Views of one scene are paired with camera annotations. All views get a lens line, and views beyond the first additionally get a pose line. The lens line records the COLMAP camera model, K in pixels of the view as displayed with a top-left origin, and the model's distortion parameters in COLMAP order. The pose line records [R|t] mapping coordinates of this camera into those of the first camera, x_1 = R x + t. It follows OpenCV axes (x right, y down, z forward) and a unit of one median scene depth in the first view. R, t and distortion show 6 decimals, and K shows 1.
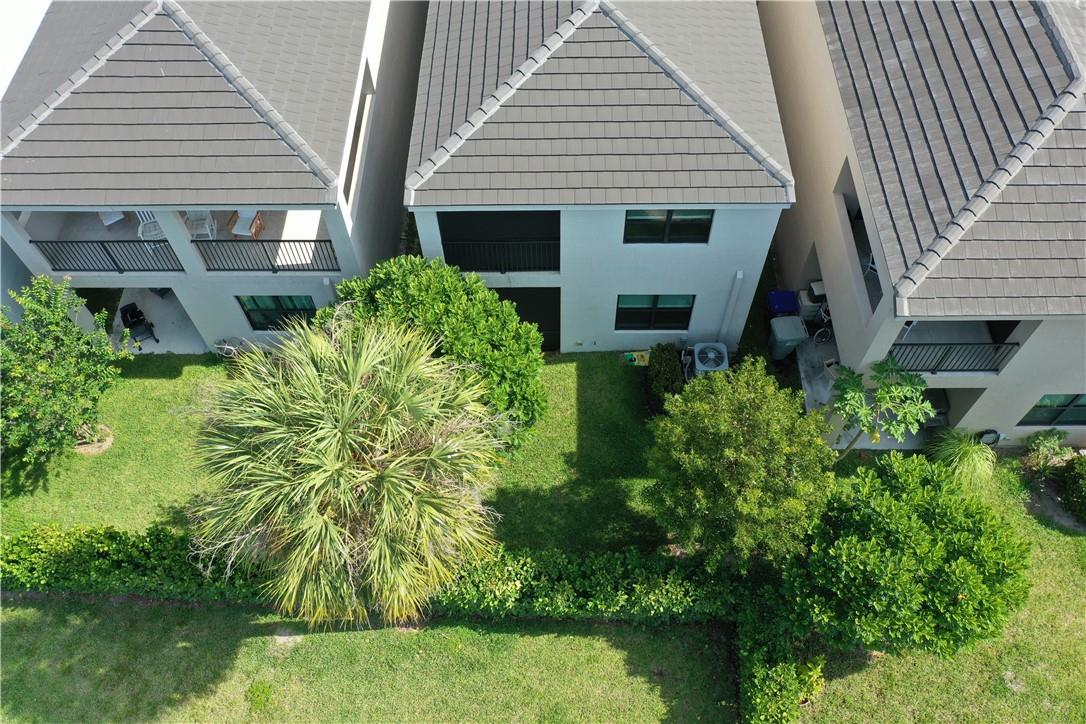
lens RADIAL K [[851.6, 0, 545.0], [0, 851.6, 357.3], [0, 0, 1]] dist [0.000772, -0.003742]
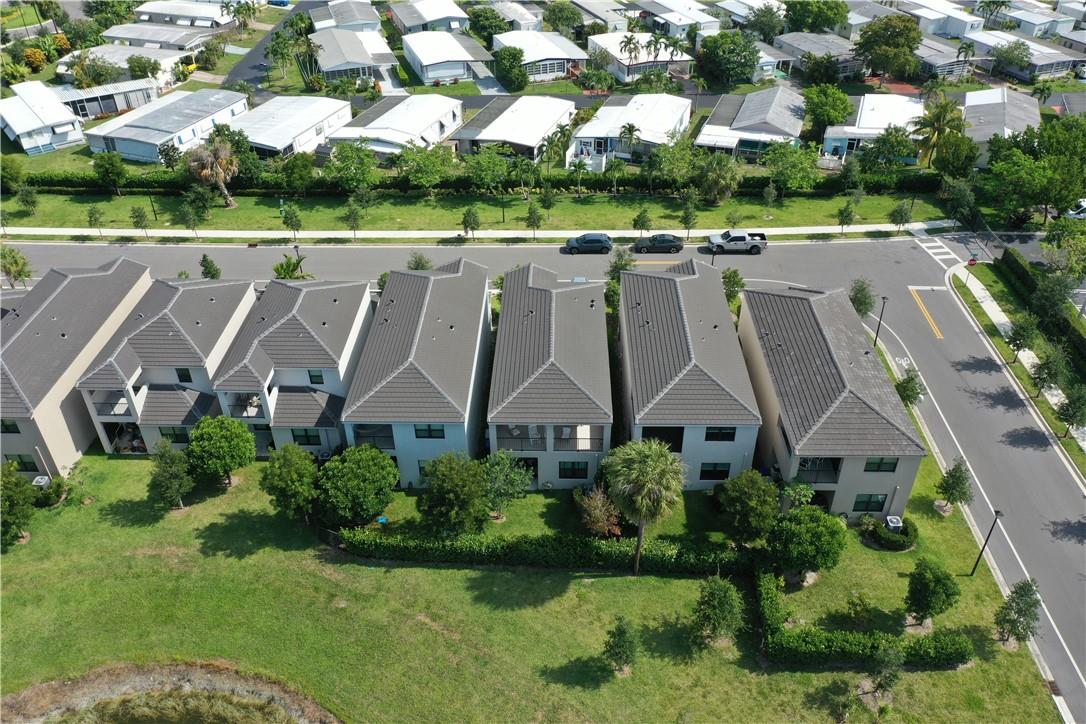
lens RADIAL K [[851.6, 0, 545.9], [0, 851.6, 364.6], [0, 0, 1]] dist [0.000772, -0.003742]
pose [[0.999871, 0.013859, -0.008096, -0.456450], [-0.015859, 0.930728, -0.365369, 0.737334], [0.002472, 0.365450, 0.930828, -1.906244]]
